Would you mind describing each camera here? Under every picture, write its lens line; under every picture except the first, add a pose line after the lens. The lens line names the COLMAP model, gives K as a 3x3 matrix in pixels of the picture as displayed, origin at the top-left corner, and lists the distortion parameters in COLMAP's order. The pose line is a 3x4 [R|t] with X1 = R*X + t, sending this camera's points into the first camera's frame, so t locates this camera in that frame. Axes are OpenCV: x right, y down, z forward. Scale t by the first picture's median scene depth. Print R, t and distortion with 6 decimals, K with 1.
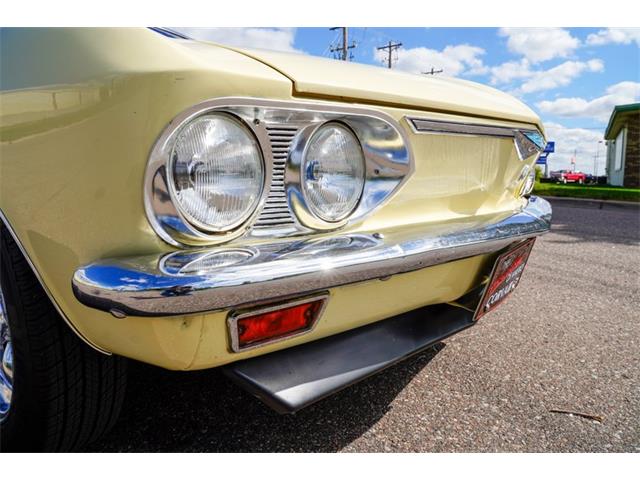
lens RADIAL K [[478.4, 0, 321.9], [0, 478.4, 235.0], [0, 0, 1]] dist [-0.132808, 0.097602]
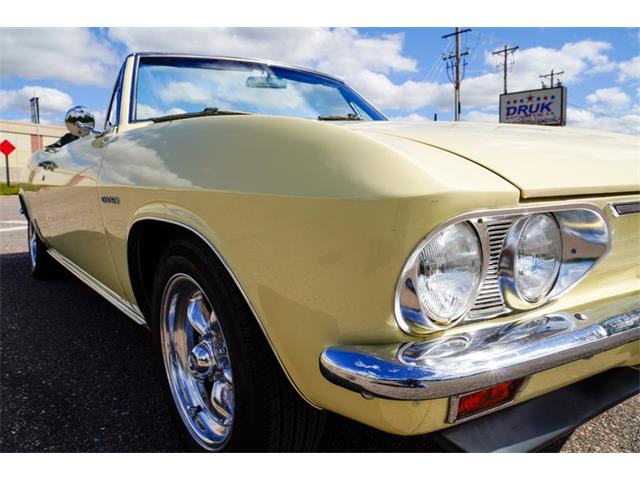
lens RADIAL K [[478.4, 0, 321.9], [0, 478.4, 235.0], [0, 0, 1]] dist [-0.132808, 0.097602]
pose [[0.974474, 0.007173, -0.224386, -0.199702], [-0.011142, 0.999803, -0.016429, -0.147593], [0.224224, 0.018510, 0.974362, -0.123698]]
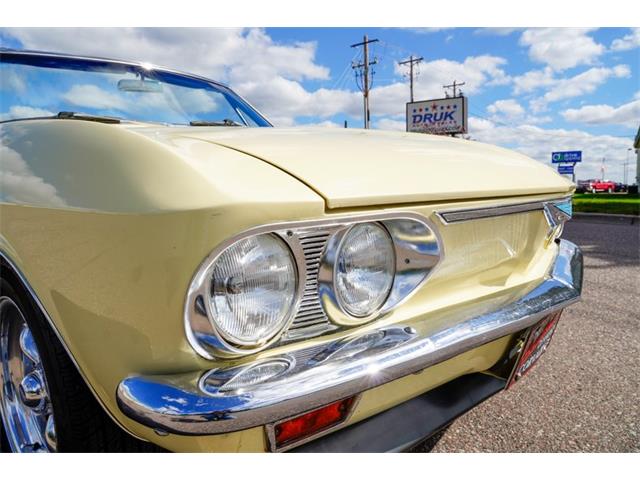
lens RADIAL K [[478.4, 0, 321.9], [0, 478.4, 235.0], [0, 0, 1]] dist [-0.132808, 0.097602]
pose [[0.998516, -0.018281, -0.051301, -0.012615], [0.016786, 0.999426, -0.029412, -0.164028], [0.051809, 0.028508, 0.998250, -0.020273]]
